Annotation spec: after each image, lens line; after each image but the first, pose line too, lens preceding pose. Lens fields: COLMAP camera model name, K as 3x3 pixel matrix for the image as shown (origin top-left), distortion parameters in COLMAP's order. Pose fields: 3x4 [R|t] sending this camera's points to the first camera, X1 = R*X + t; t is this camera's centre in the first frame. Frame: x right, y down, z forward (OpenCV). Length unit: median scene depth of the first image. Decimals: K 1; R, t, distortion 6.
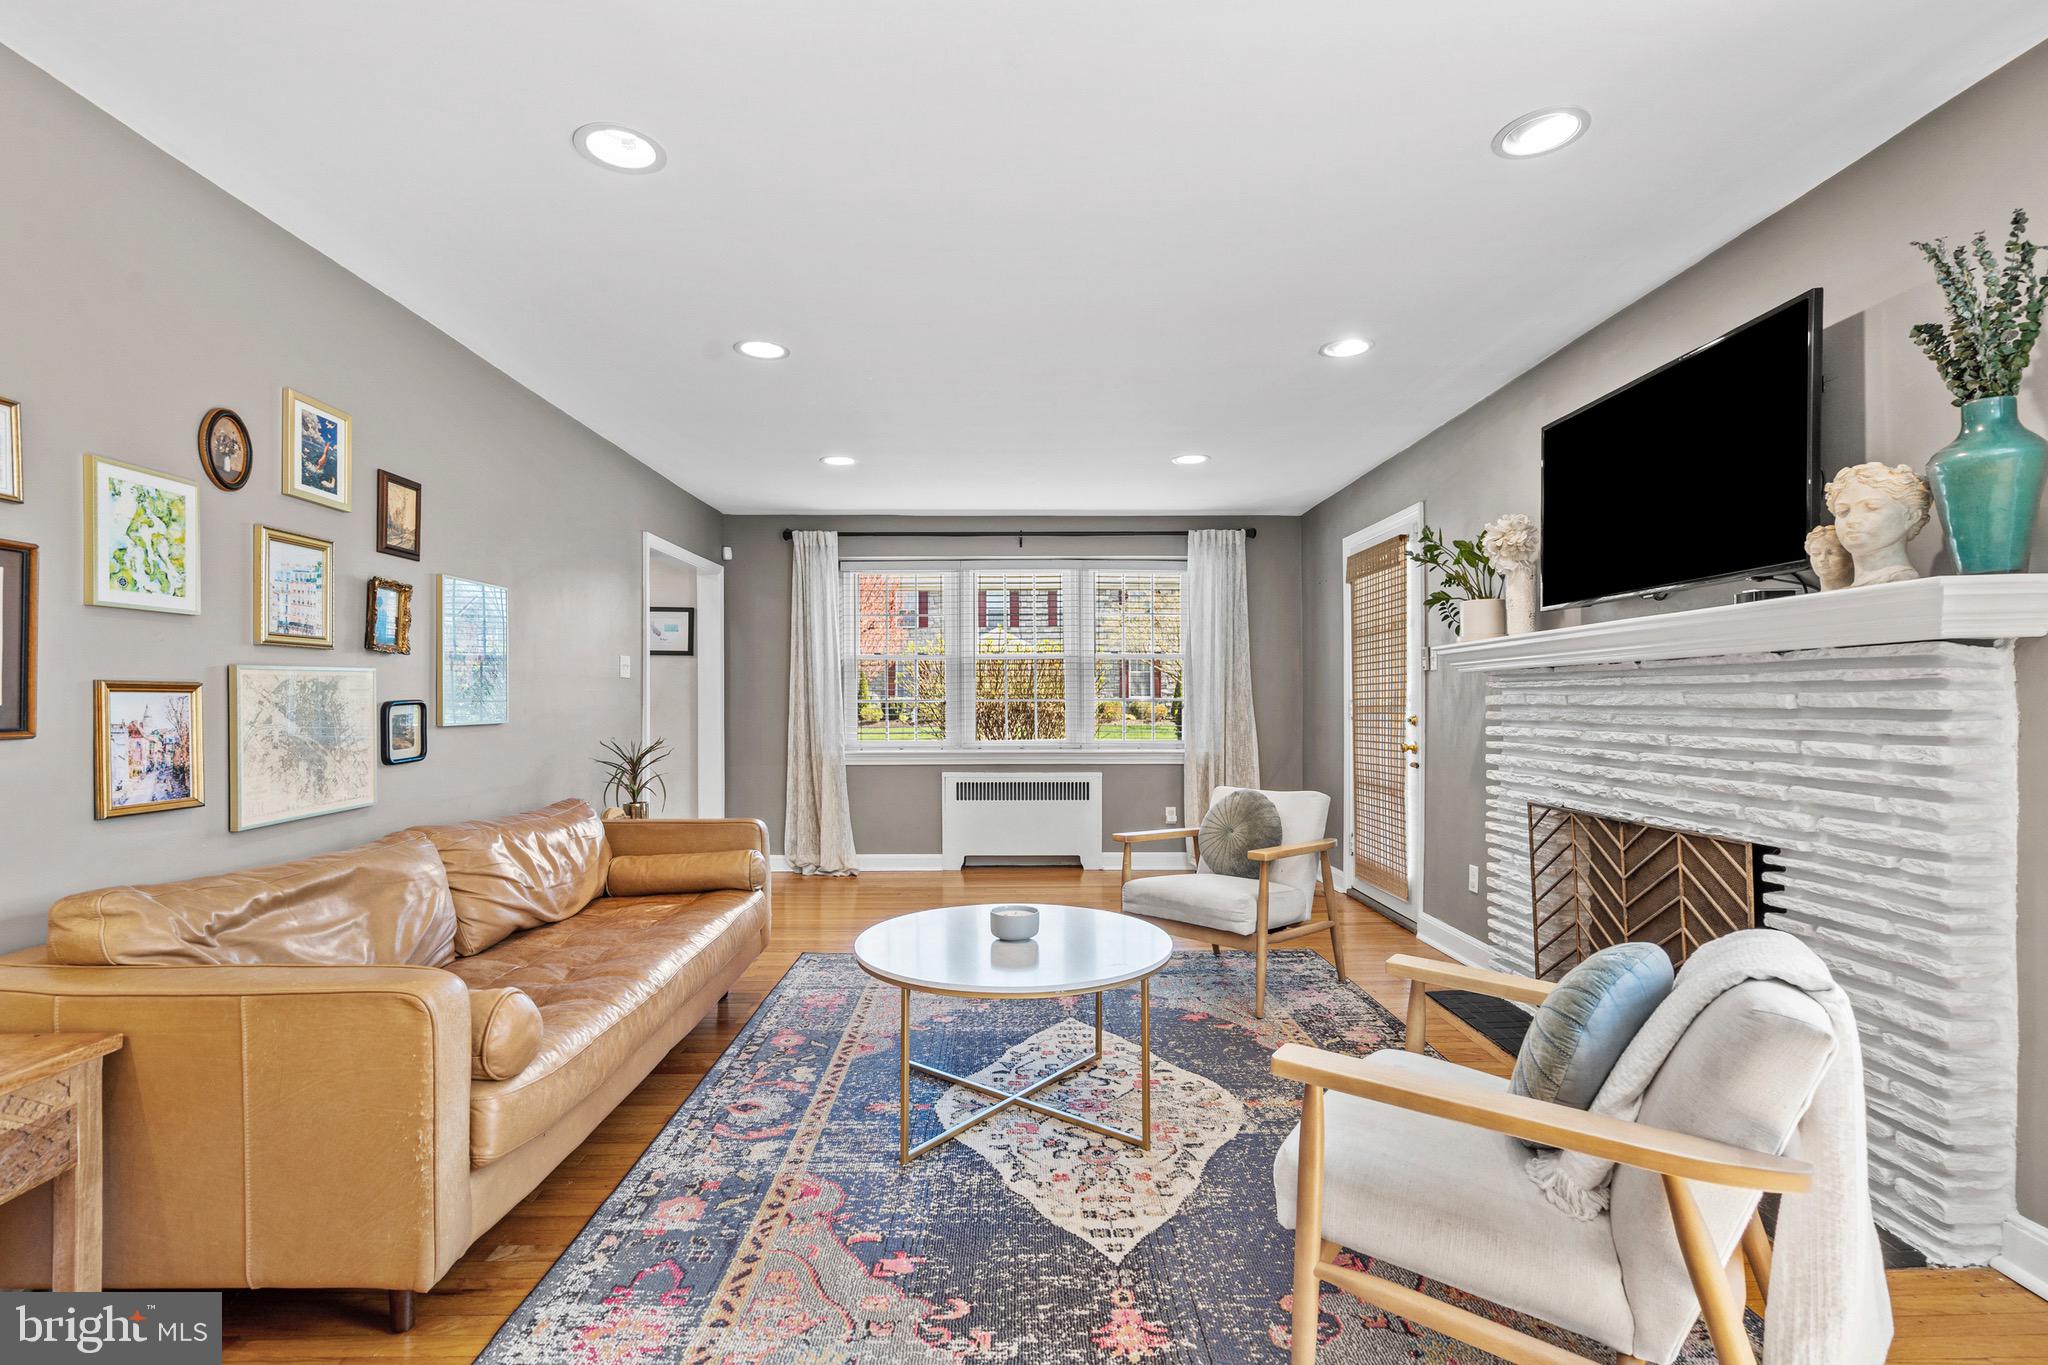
lens RADIAL K [[941.8, 0, 1044.2], [0, 941.8, 701.0], [0, 0, 1]] dist [-0.001632, 0.001397]
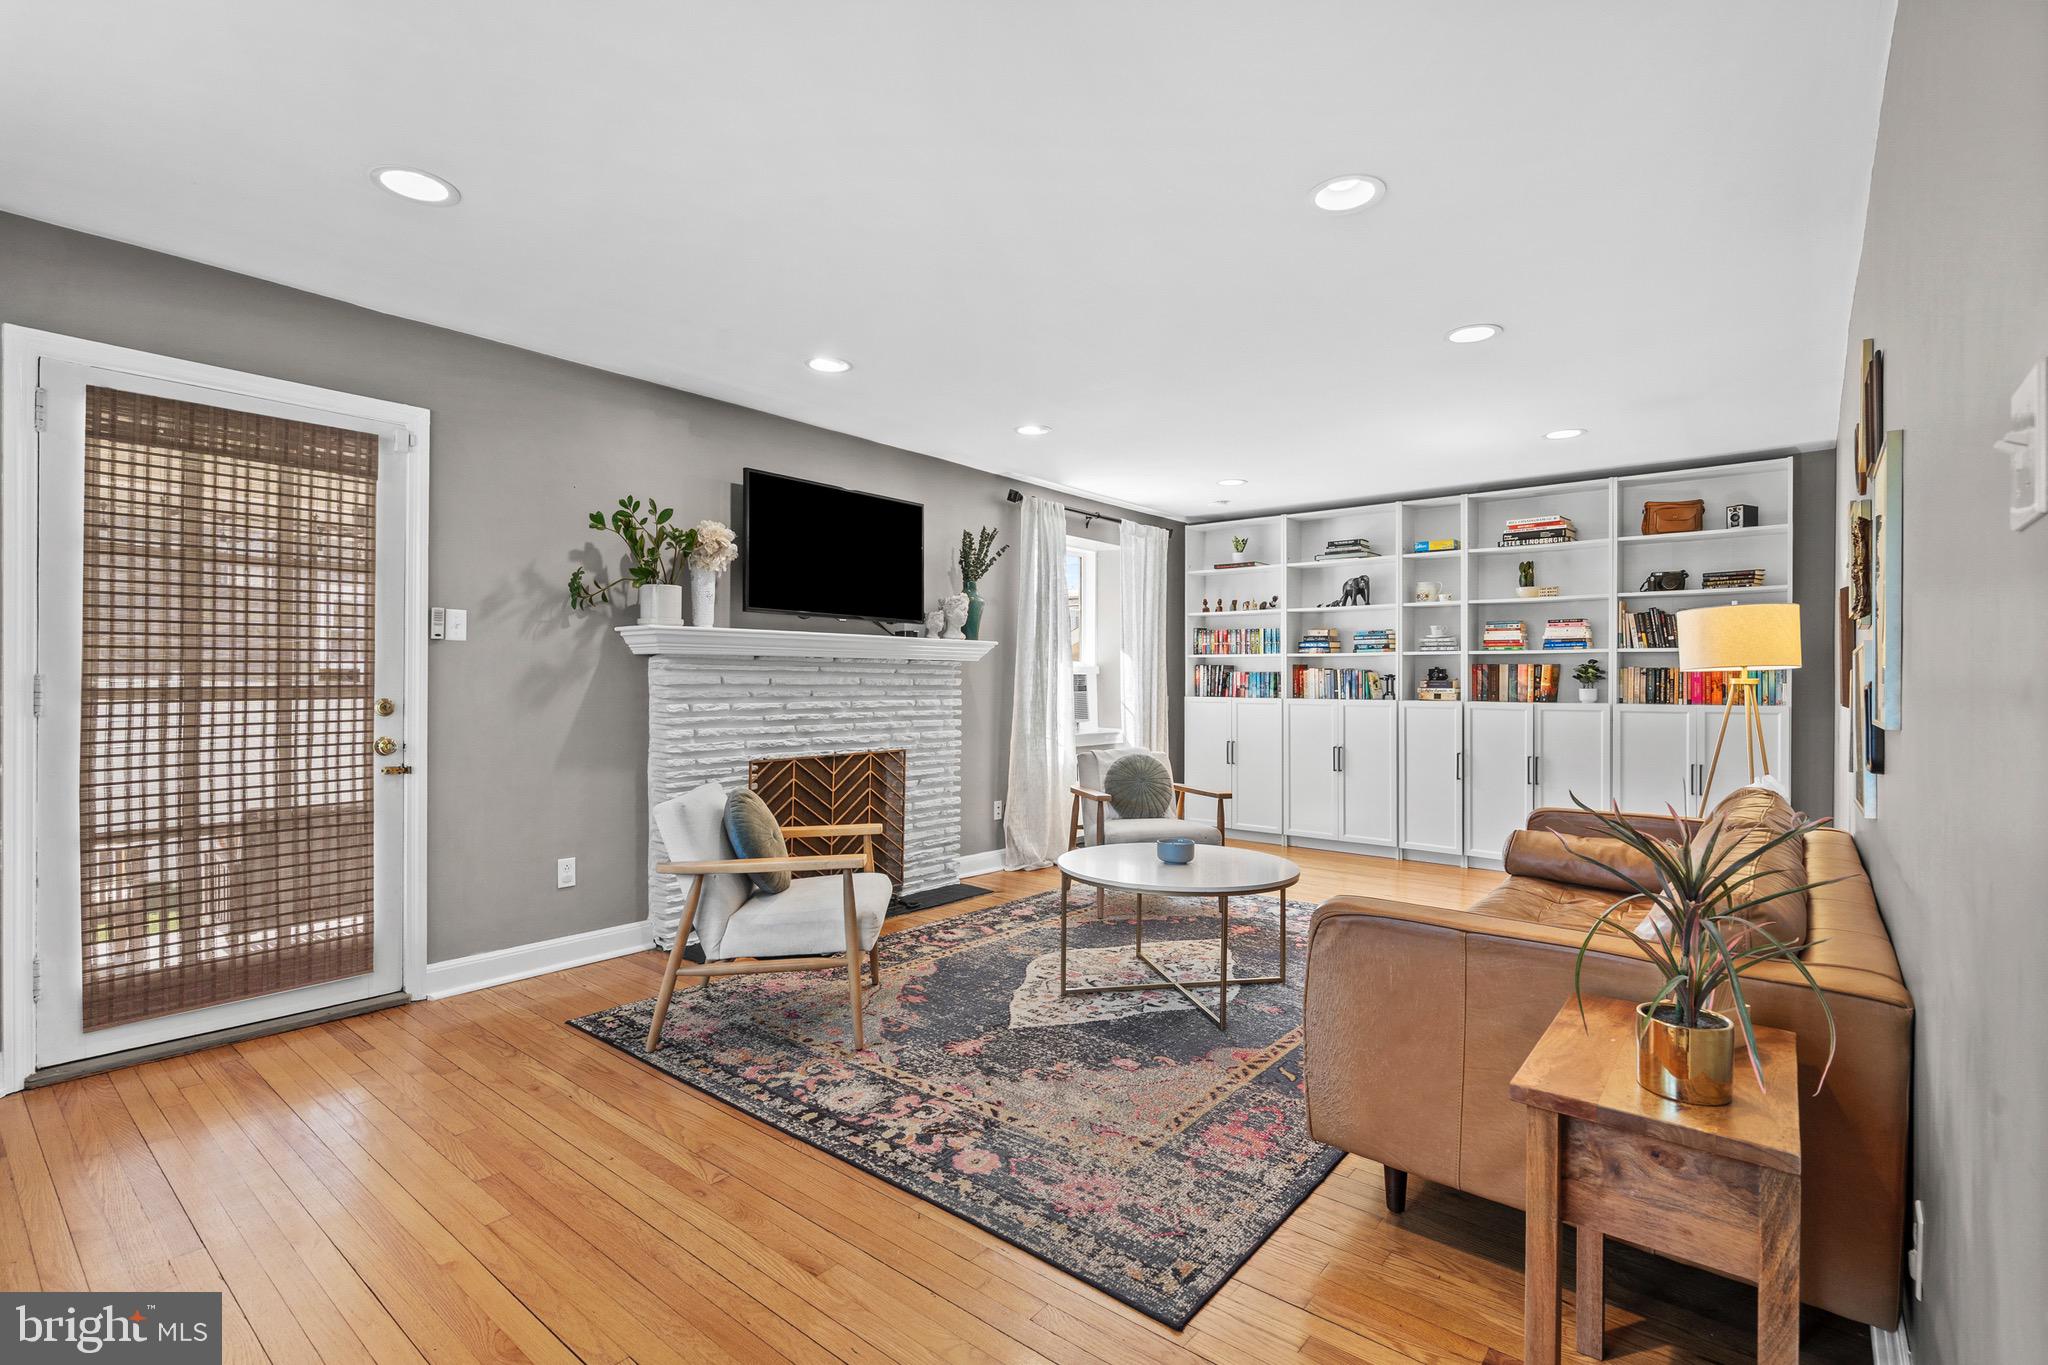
lens RADIAL K [[941.8, 0, 1001.2], [0, 941.8, 679.4], [0, 0, 1]] dist [-0.001632, 0.001397]
pose [[-0.735708, 0.000324, 0.677299, -0.746220], [-0.003796, 0.999982, -0.004601, 0.002013], [-0.677288, -0.005956, -0.735694, 2.139872]]
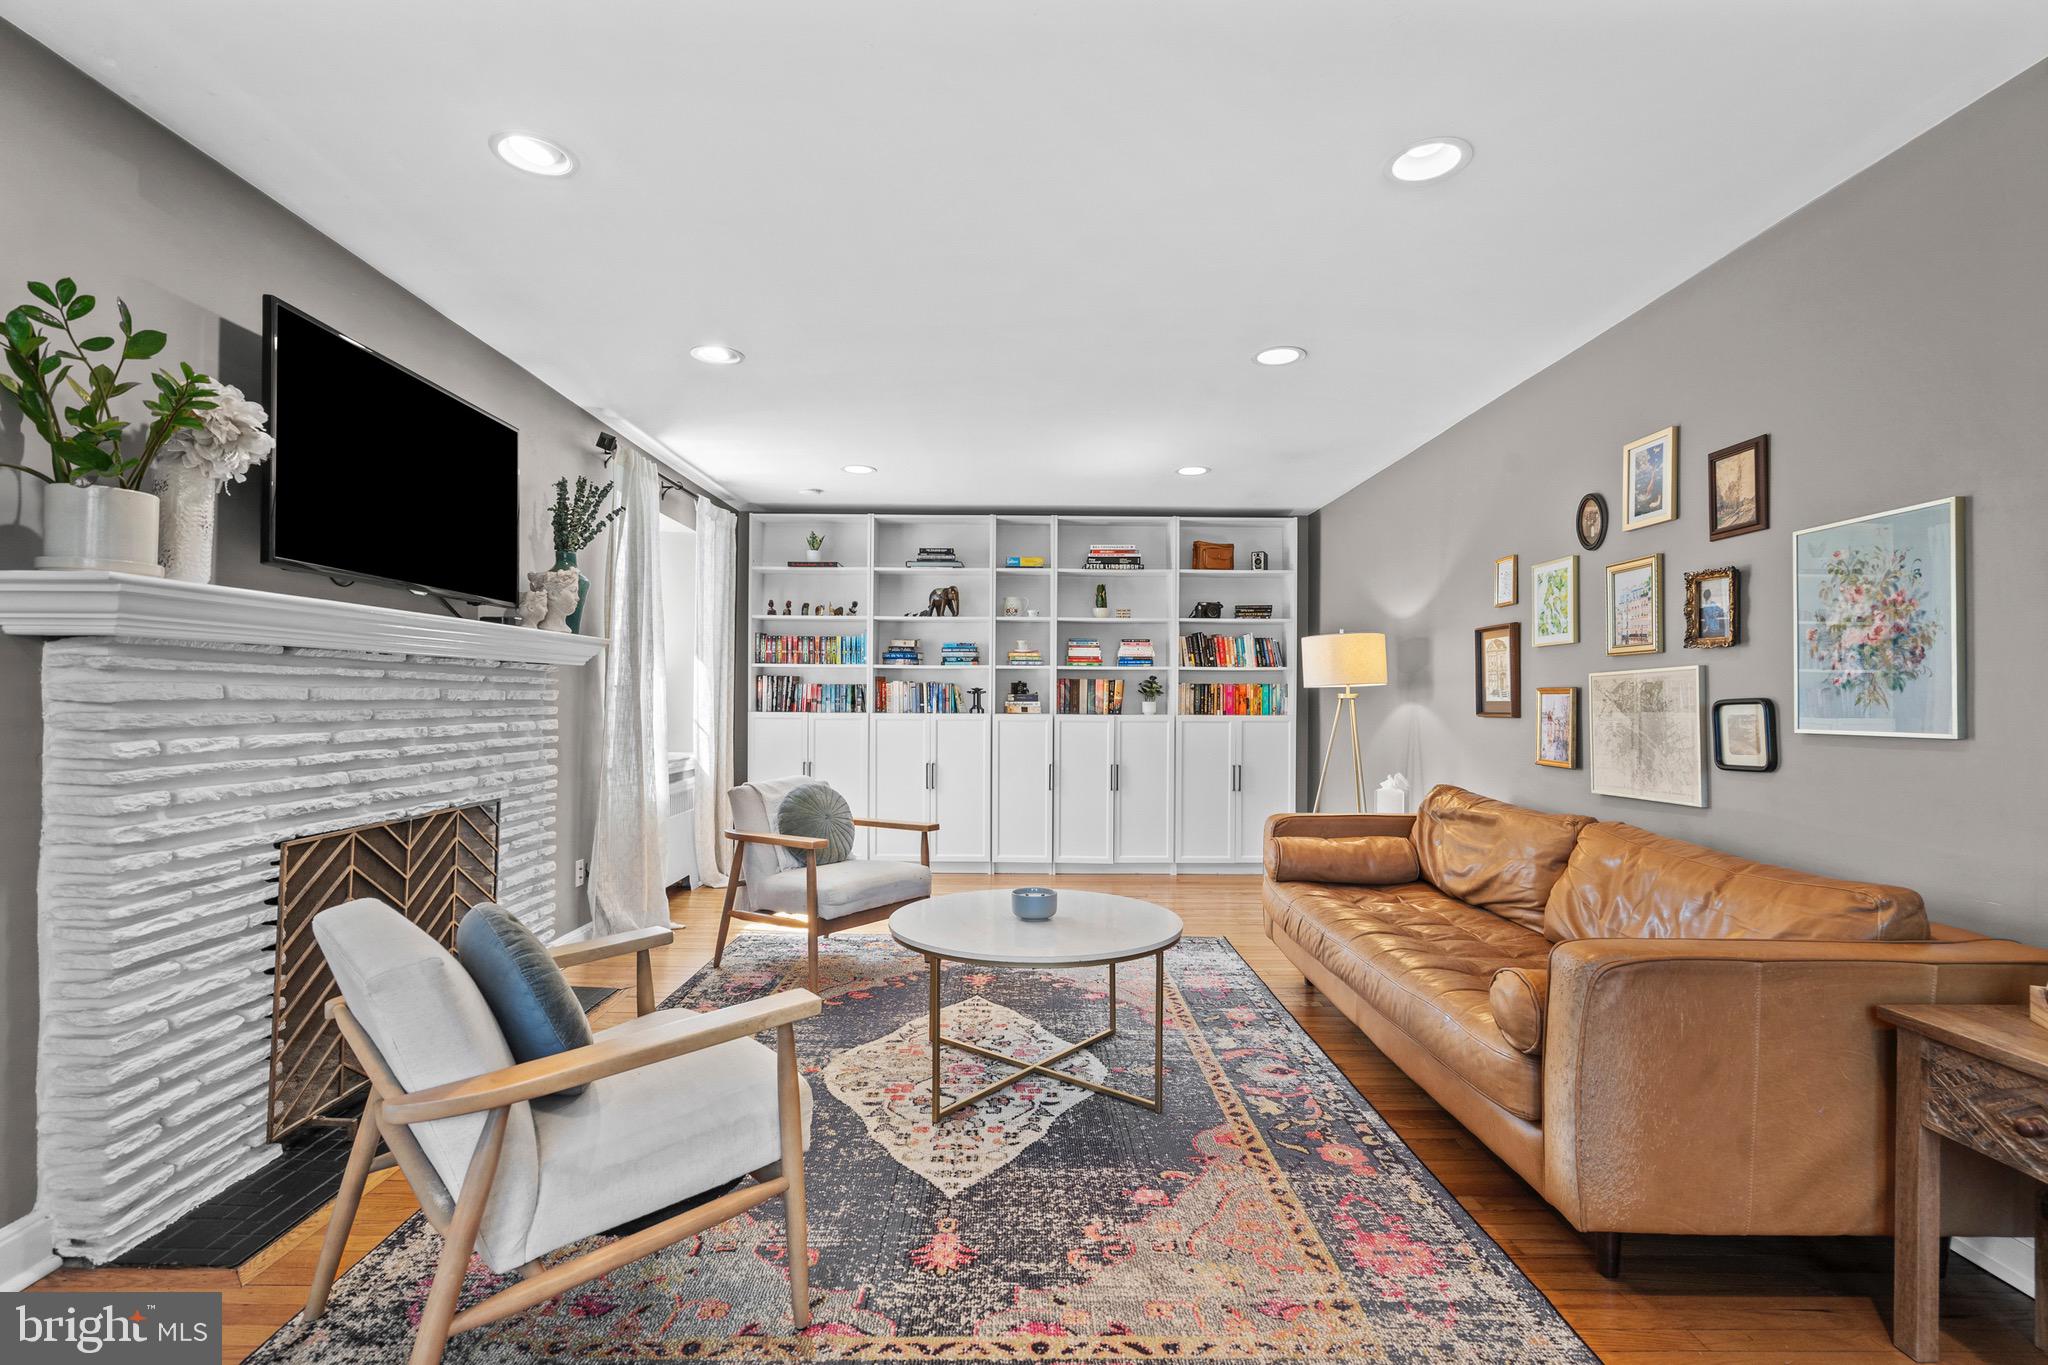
lens RADIAL K [[941.8, 0, 1010.8], [0, 941.8, 687.5], [0, 0, 1]] dist [-0.001632, 0.001397]
pose [[-0.999093, -0.002769, 0.042501, -0.049130], [-0.003273, 0.999925, -0.011816, 0.001424], [-0.042465, -0.011944, -0.999027, 2.080863]]
